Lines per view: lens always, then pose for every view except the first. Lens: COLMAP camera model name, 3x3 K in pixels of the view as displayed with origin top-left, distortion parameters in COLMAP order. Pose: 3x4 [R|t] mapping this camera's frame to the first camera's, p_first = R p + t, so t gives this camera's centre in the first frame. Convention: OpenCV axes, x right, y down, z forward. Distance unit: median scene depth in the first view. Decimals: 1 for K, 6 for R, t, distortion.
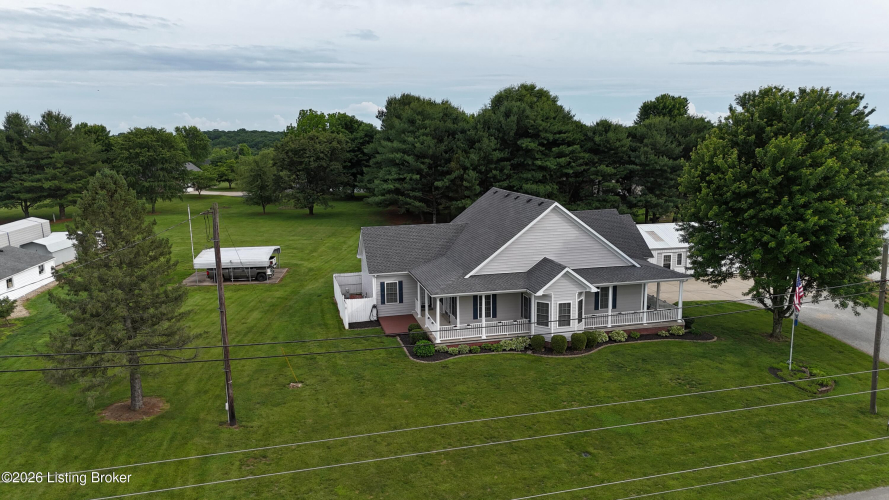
lens RADIAL K [[655.5, 0, 444.5], [0, 655.5, 250.0], [0, 0, 1]] dist [0.085243, -0.097570]
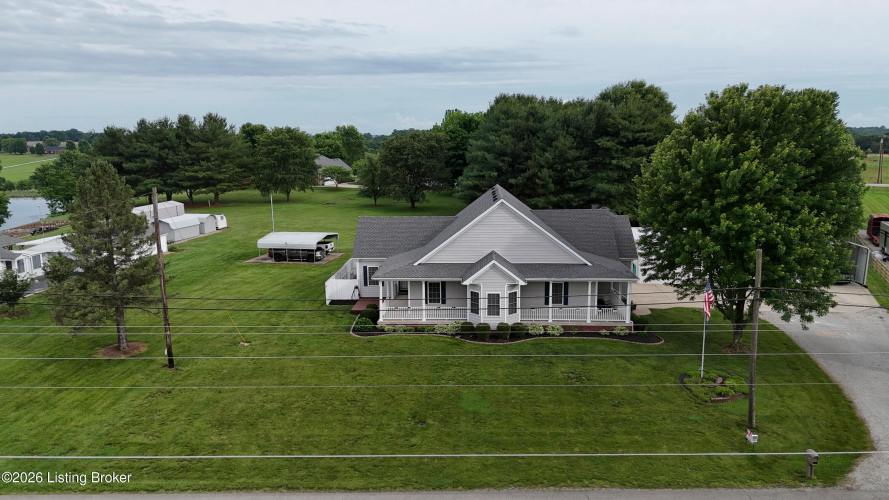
lens RADIAL K [[655.5, 0, 444.5], [0, 655.5, 250.0], [0, 0, 1]] dist [0.085243, -0.097570]
pose [[0.957069, 0.053480, -0.284885, 0.351677], [-0.052710, 0.998556, 0.010373, 0.003088], [0.285029, 0.005088, 0.958505, -0.030351]]
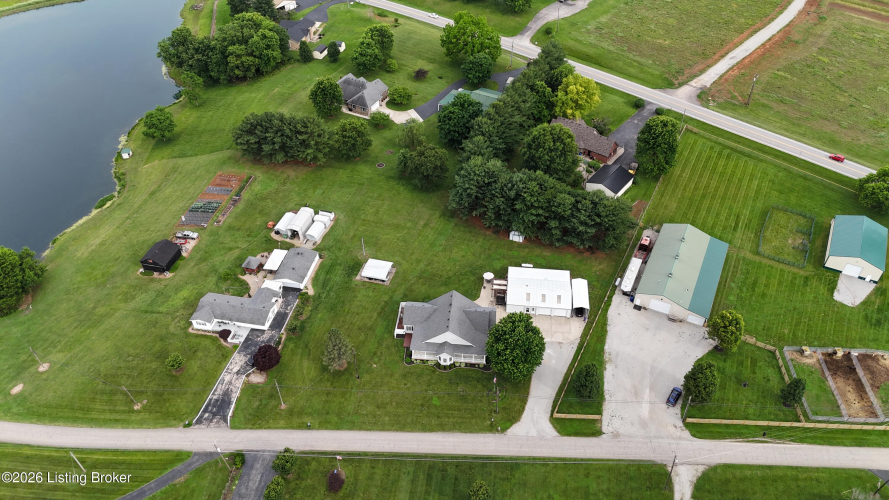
lens RADIAL K [[655.5, 0, 444.5], [0, 655.5, 250.0], [0, 0, 1]] dist [0.085243, -0.097570]
pose [[0.942529, 0.224036, -0.247886, 0.835058], [-0.058016, 0.840361, 0.538914, -2.106785], [0.329050, -0.493560, 0.805062, -1.455046]]
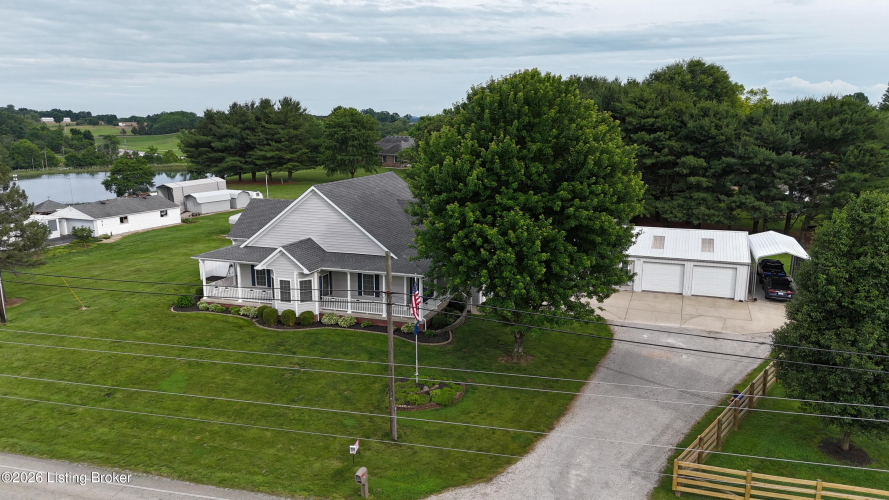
lens RADIAL K [[655.5, 0, 444.5], [0, 655.5, 250.0], [0, 0, 1]] dist [0.085243, -0.097570]
pose [[0.835641, 0.118521, -0.536336, 0.841104], [-0.102619, 0.992938, 0.059535, -0.050620], [0.539604, 0.005289, 0.841902, 0.209115]]
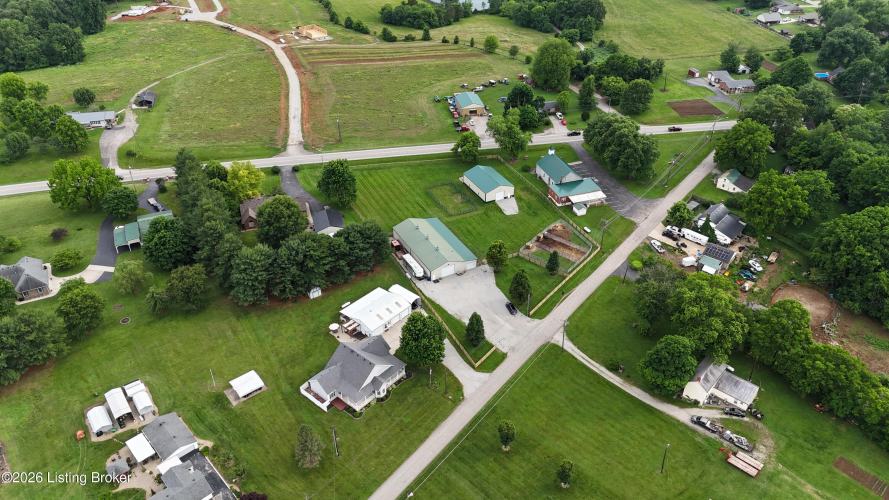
lens RADIAL K [[654.2, 0, 444.5], [0, 654.2, 250.0], [0, 0, 1]] dist [0.110949, -0.146592]
pose [[0.821189, -0.314935, 0.475883, -1.035350], [0.096882, 0.898757, 0.427609, -2.109856], [-0.562373, -0.305043, 0.768561, -1.840635]]
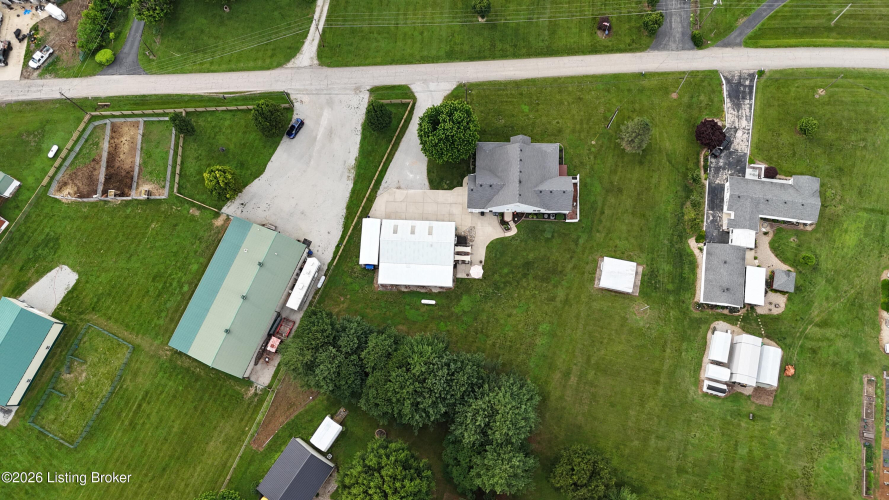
lens RADIAL K [[655.5, 0, 444.5], [0, 655.5, 250.0], [0, 0, 1]] dist [0.085243, -0.097570]
pose [[-0.959455, -0.263469, 0.100157, 0.056887], [0.092691, 0.040649, 0.994865, -3.017673], [-0.266187, 0.963811, -0.014580, 1.507875]]
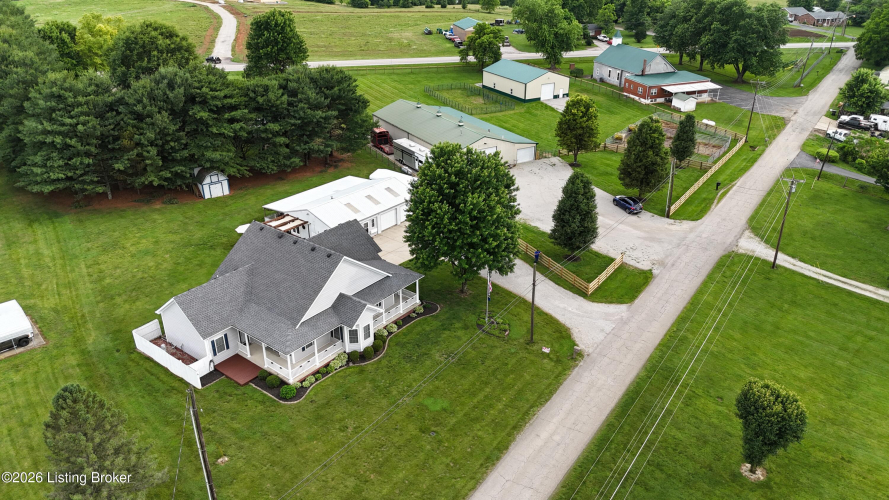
lens RADIAL K [[655.5, 0, 444.5], [0, 655.5, 250.0], [0, 0, 1]] dist [0.085243, -0.097570]
pose [[0.789502, -0.259464, 0.556206, -0.399652], [0.097980, 0.947905, 0.303112, -0.446854], [-0.605877, -0.184810, 0.773795, -0.195228]]
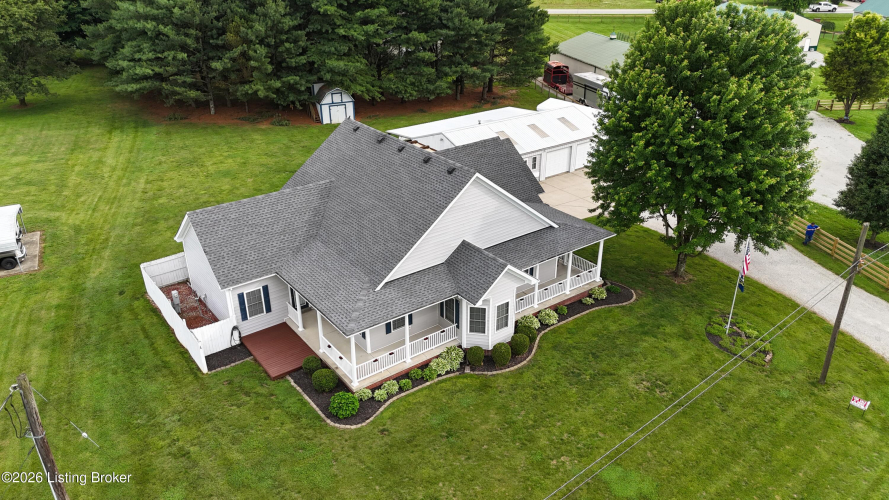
lens RADIAL K [[654.2, 0, 444.5], [0, 654.2, 250.0], [0, 0, 1]] dist [0.110949, -0.146592]
pose [[0.921598, -0.163713, 0.351930, -0.136088], [0.060452, 0.956173, 0.286492, -0.189696], [-0.383408, -0.242756, 0.891105, 0.283165]]
